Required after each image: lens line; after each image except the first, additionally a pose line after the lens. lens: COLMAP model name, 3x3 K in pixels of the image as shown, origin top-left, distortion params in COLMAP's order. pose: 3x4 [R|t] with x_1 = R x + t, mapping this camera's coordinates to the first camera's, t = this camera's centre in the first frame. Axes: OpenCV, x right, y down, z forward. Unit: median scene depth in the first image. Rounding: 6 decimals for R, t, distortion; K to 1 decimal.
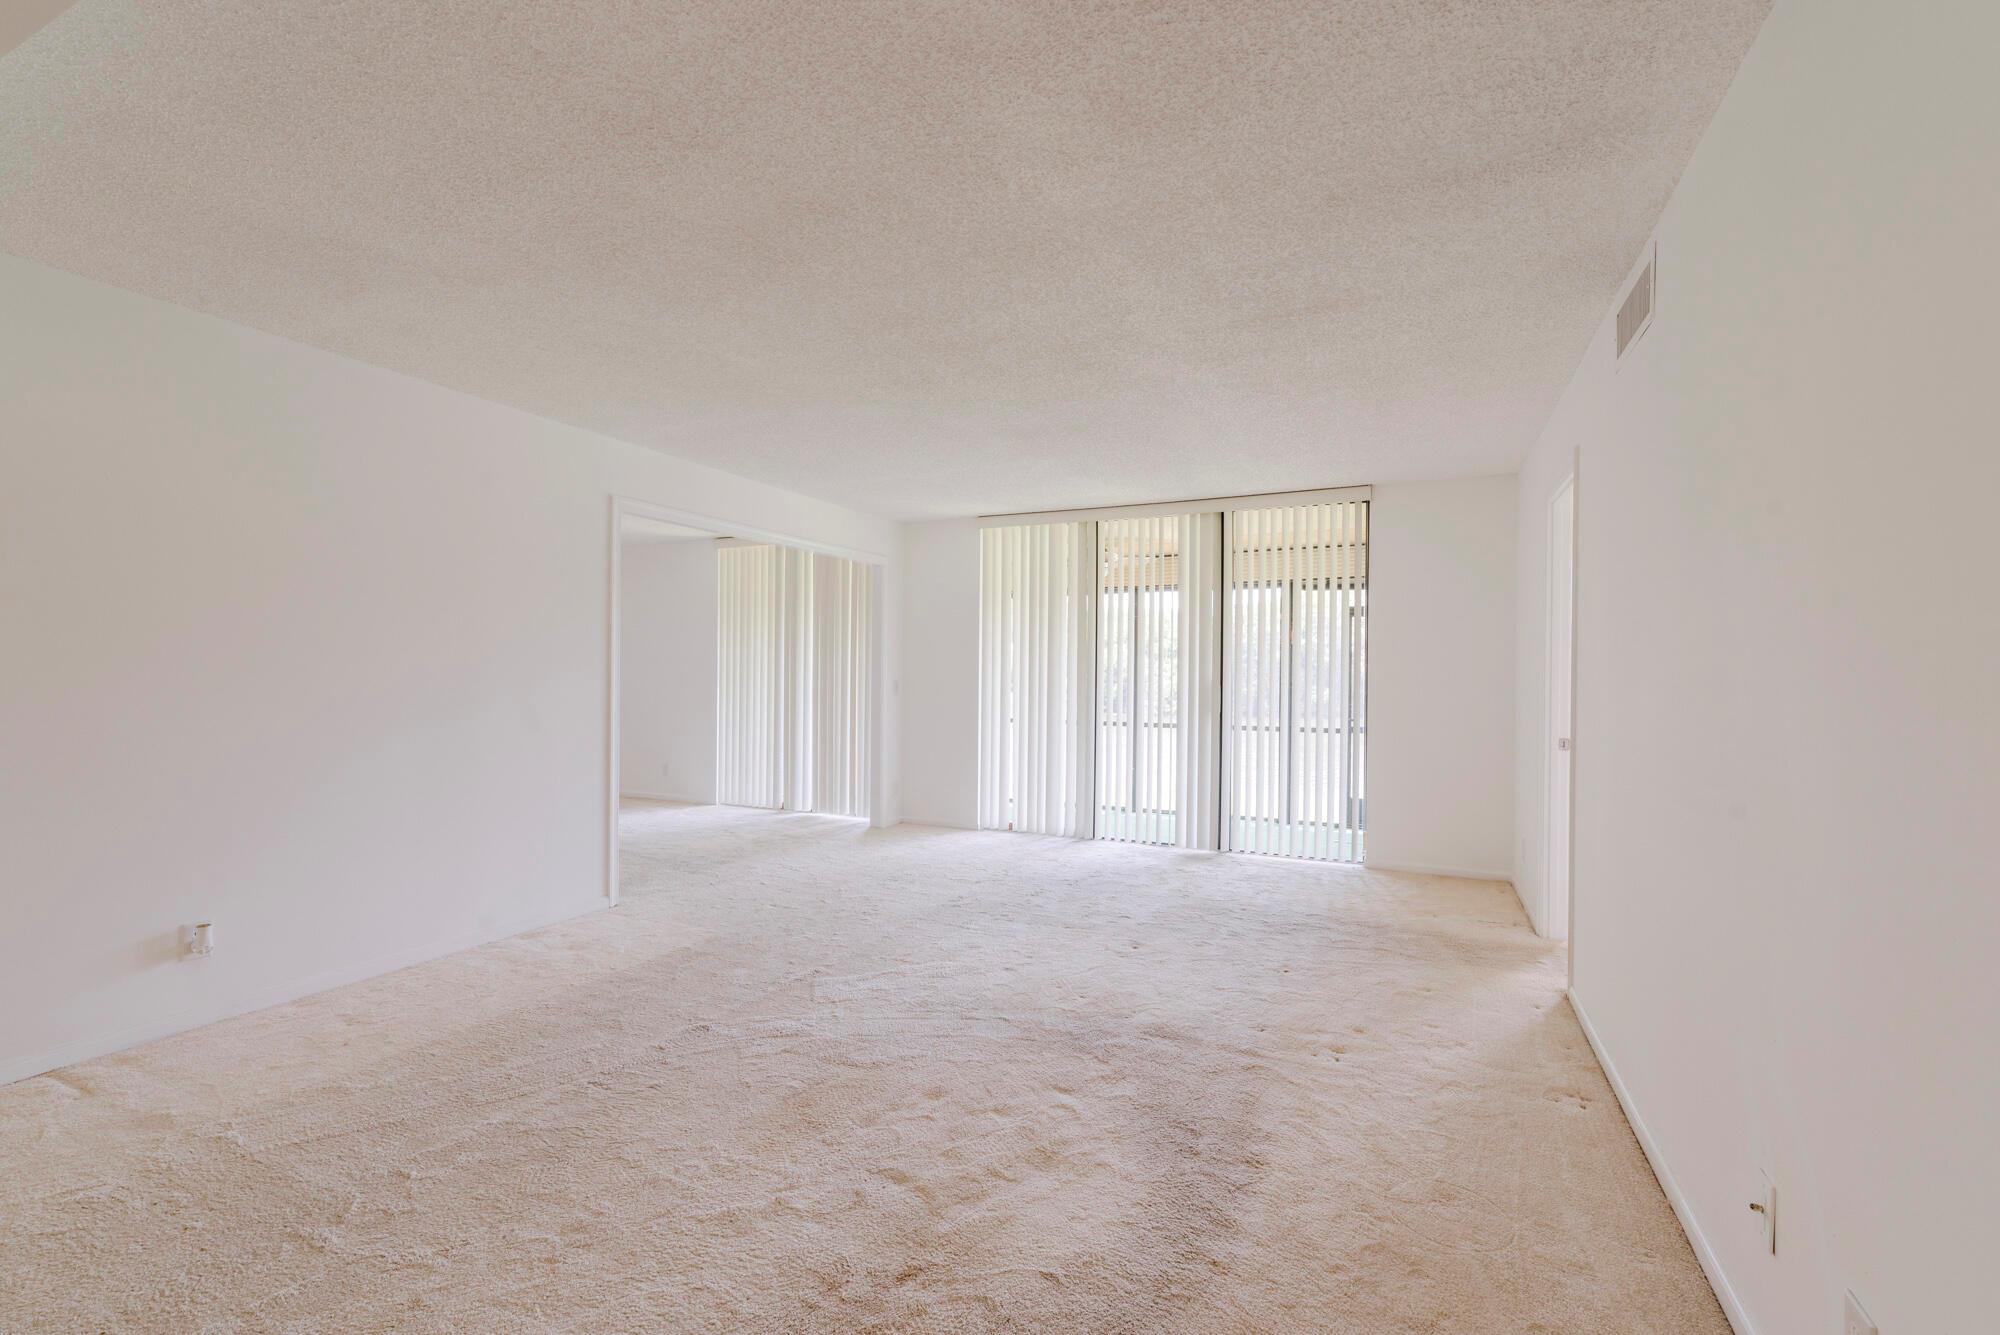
lens RADIAL K [[855.9, 0, 996.0], [0, 855.9, 674.3], [0, 0, 1]] dist [-0.000865, 0.000912]
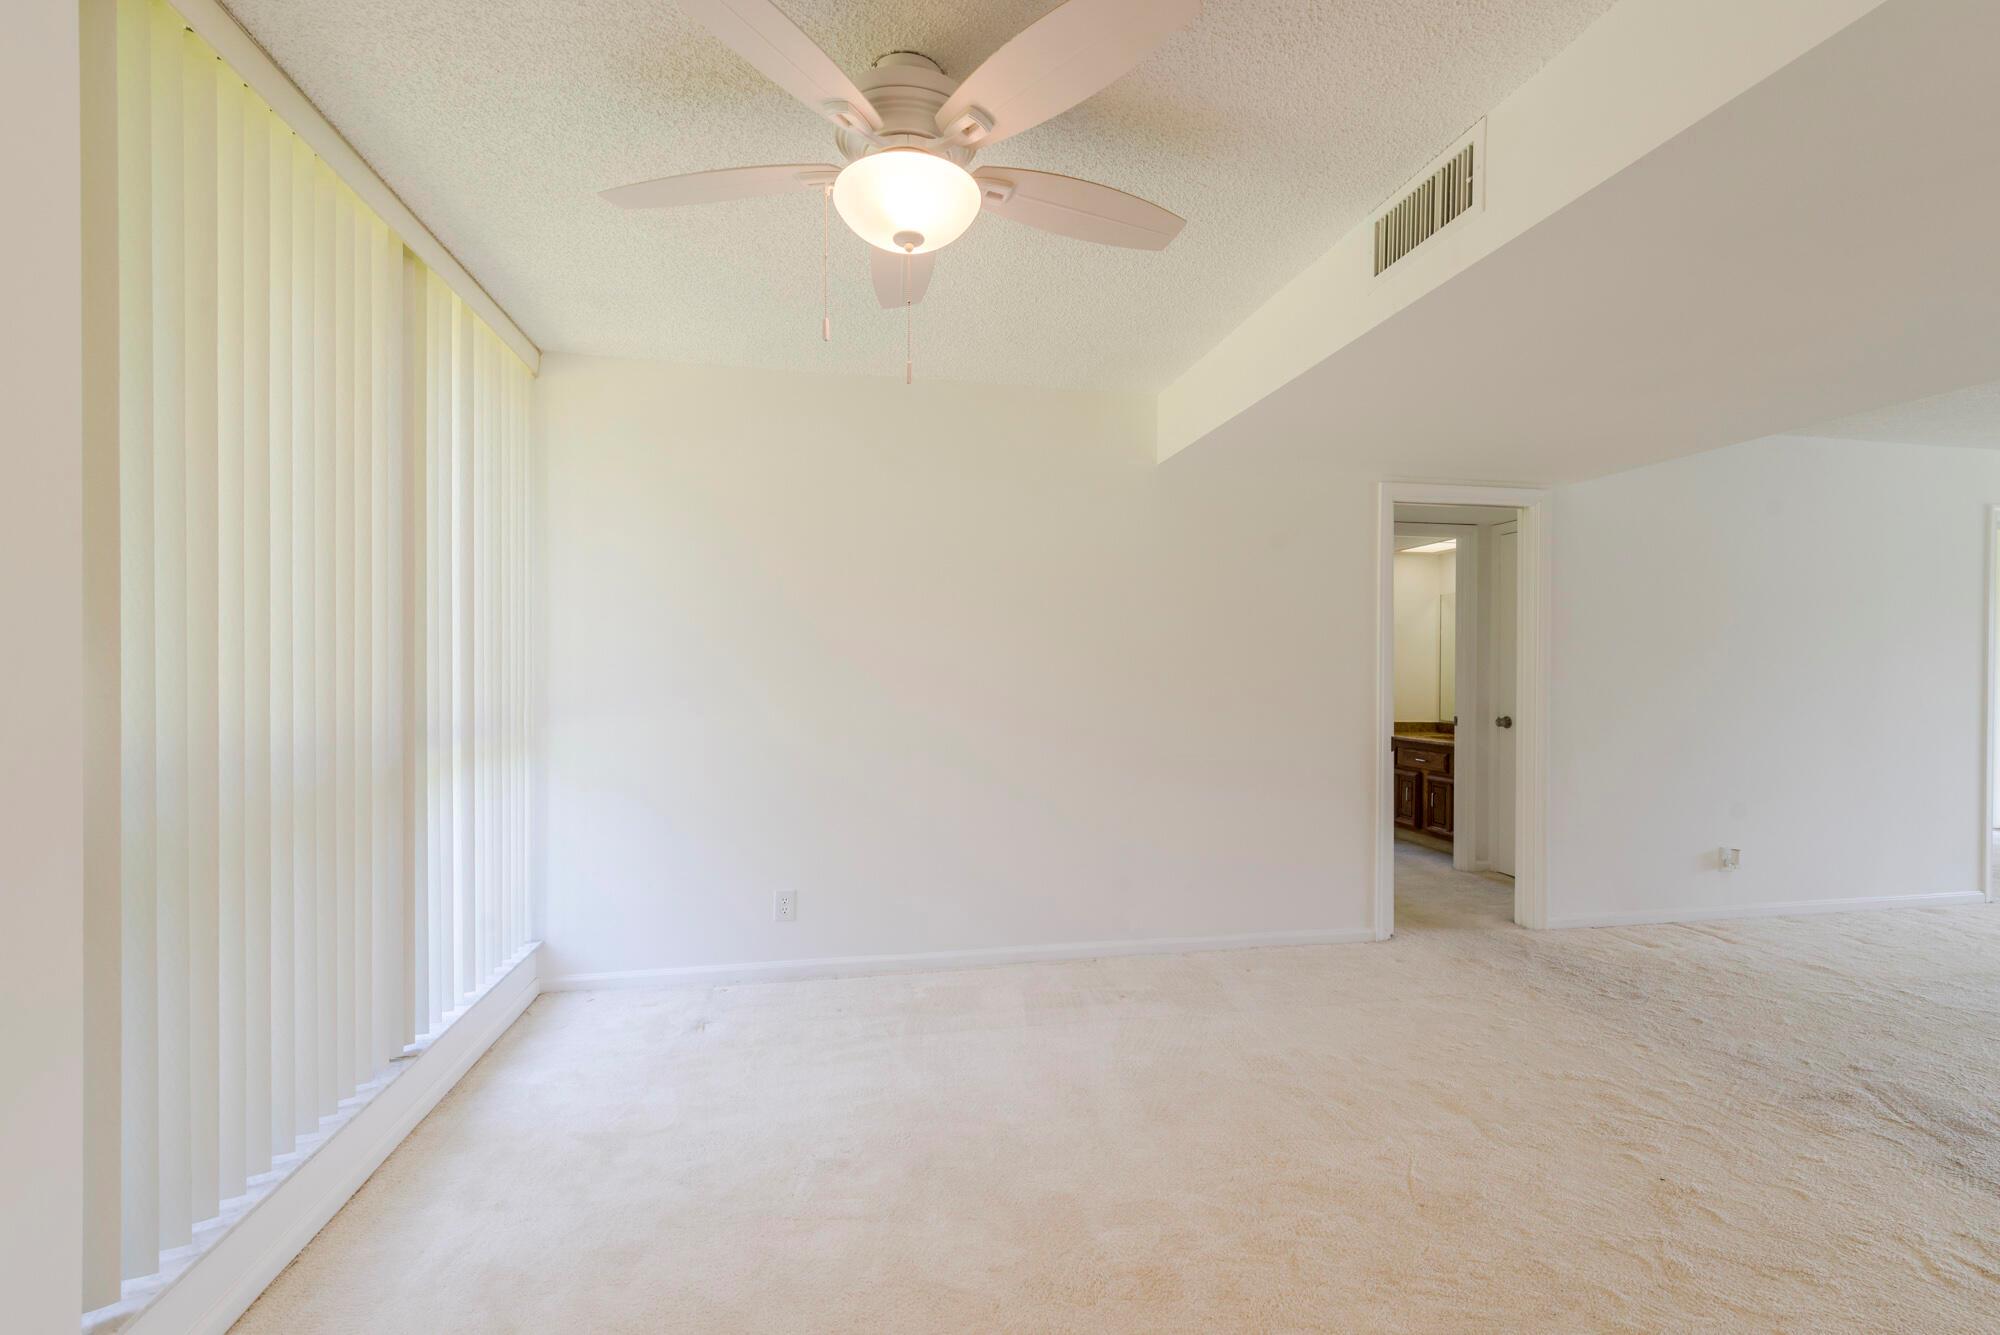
lens RADIAL K [[855.9, 0, 994.4], [0, 855.9, 670.5], [0, 0, 1]] dist [-0.000865, 0.000912]
pose [[0.577000, -0.000736, -0.816744, -0.210097], [-0.000342, 0.999999, -0.001142, -0.005528], [0.816744, 0.000938, 0.577000, -0.404076]]
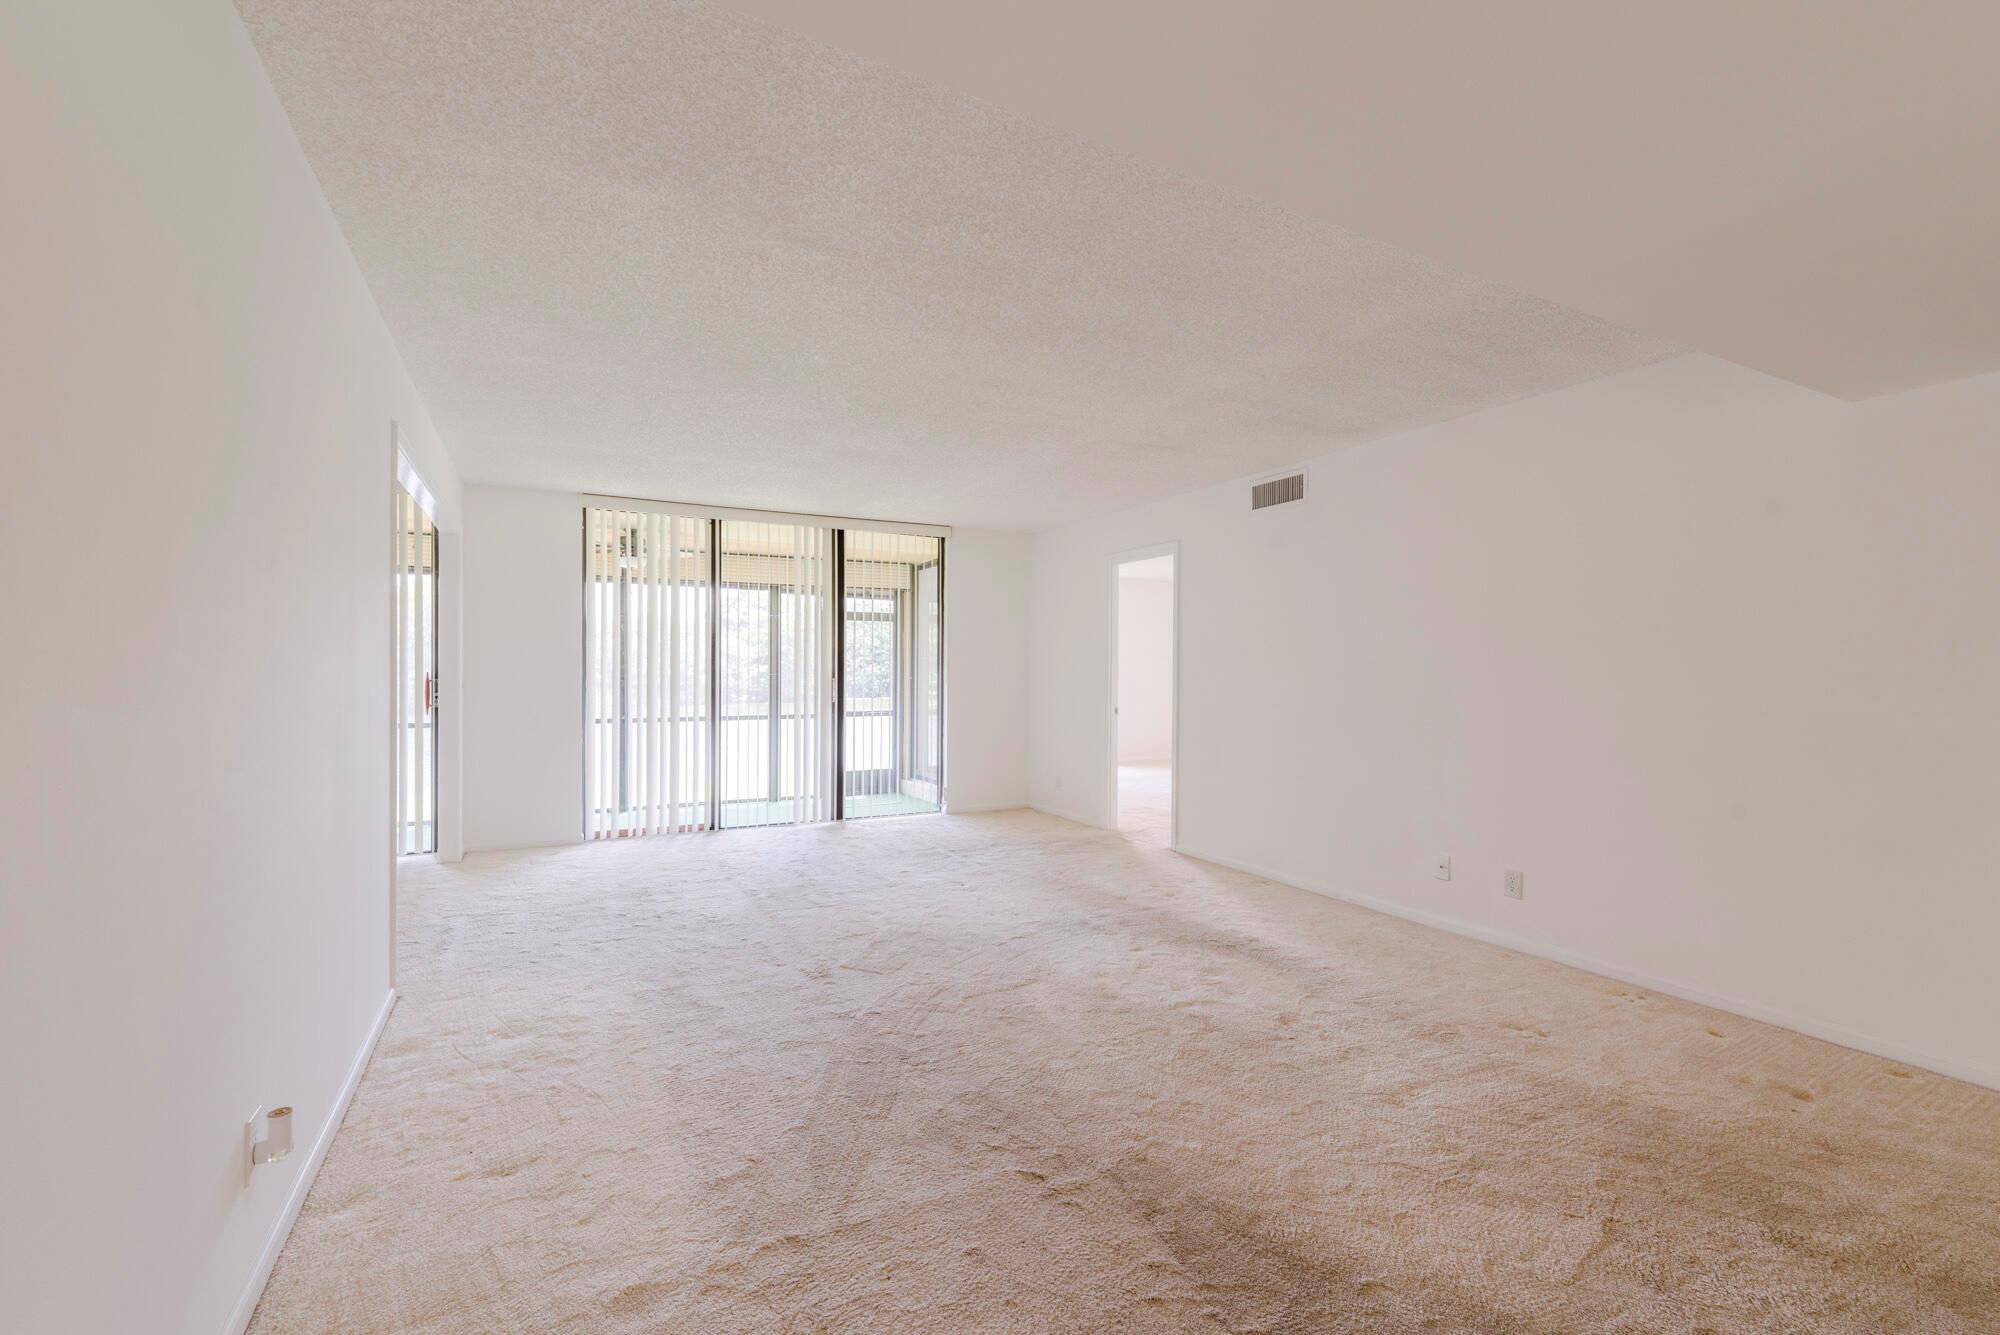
lens RADIAL K [[855.9, 0, 1005.8], [0, 855.9, 664.4], [0, 0, 1]] dist [-0.000865, 0.000912]
pose [[0.605351, -0.003692, 0.795950, -0.497686], [0.003912, 0.999991, 0.001664, -0.006368], [-0.795949, 0.002106, 0.605360, 0.109672]]
